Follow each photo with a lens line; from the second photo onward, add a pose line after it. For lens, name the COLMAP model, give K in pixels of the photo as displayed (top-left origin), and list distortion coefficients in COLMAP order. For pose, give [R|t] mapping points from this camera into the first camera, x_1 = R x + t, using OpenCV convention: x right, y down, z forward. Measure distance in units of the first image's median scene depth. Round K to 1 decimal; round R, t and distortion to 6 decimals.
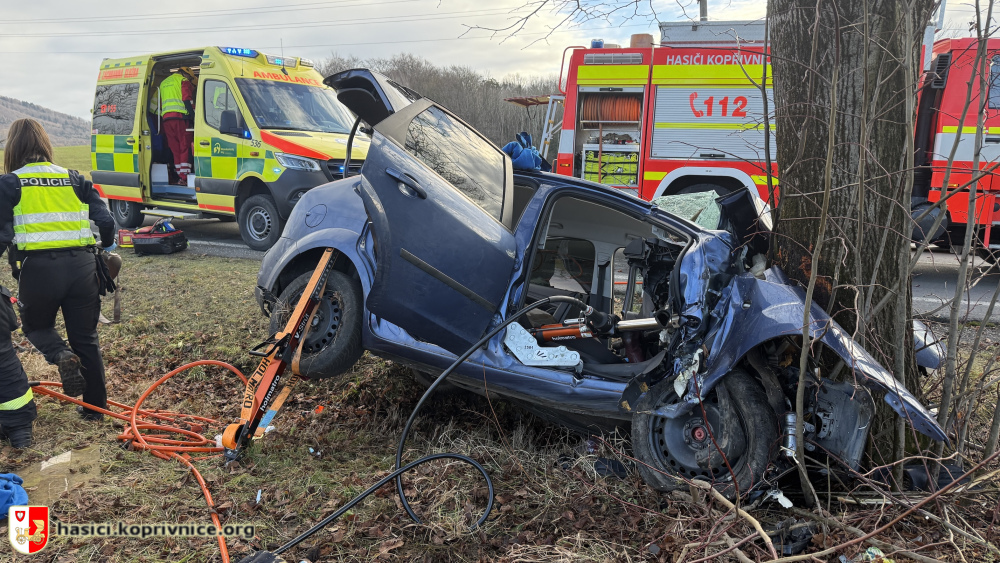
lens RADIAL K [[676.3, 0, 500.0], [0, 676.3, 281.5], [0, 0, 1]] dist [-0.002354, -0.000577]
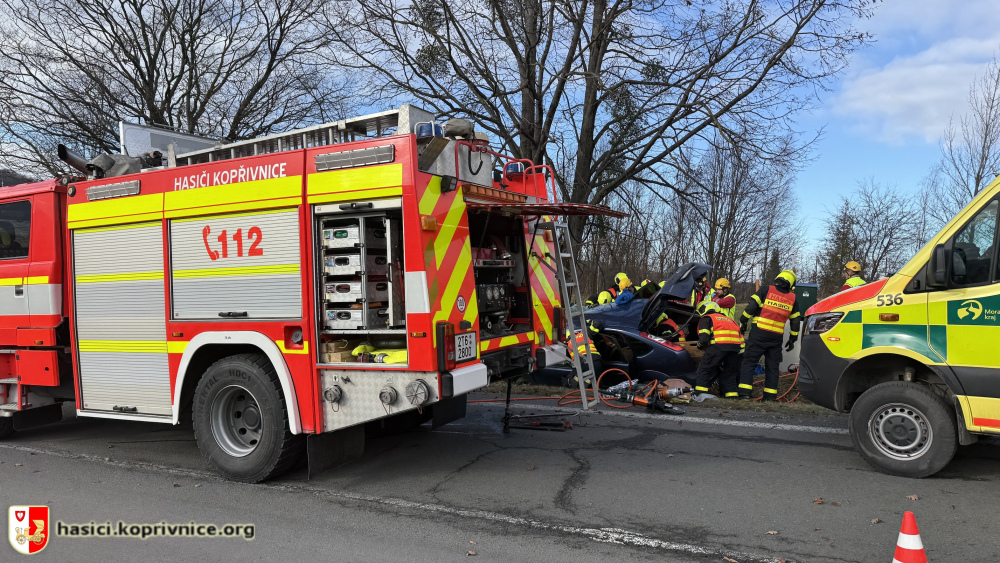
lens RADIAL K [[676.3, 0, 500.0], [0, 676.3, 281.5], [0, 0, 1]] dist [-0.002354, -0.000577]
pose [[0.986321, -0.083004, -0.142412, 0.677209], [0.063353, 0.988493, -0.137360, -0.109621], [0.152175, 0.126458, 0.980230, 0.375637]]
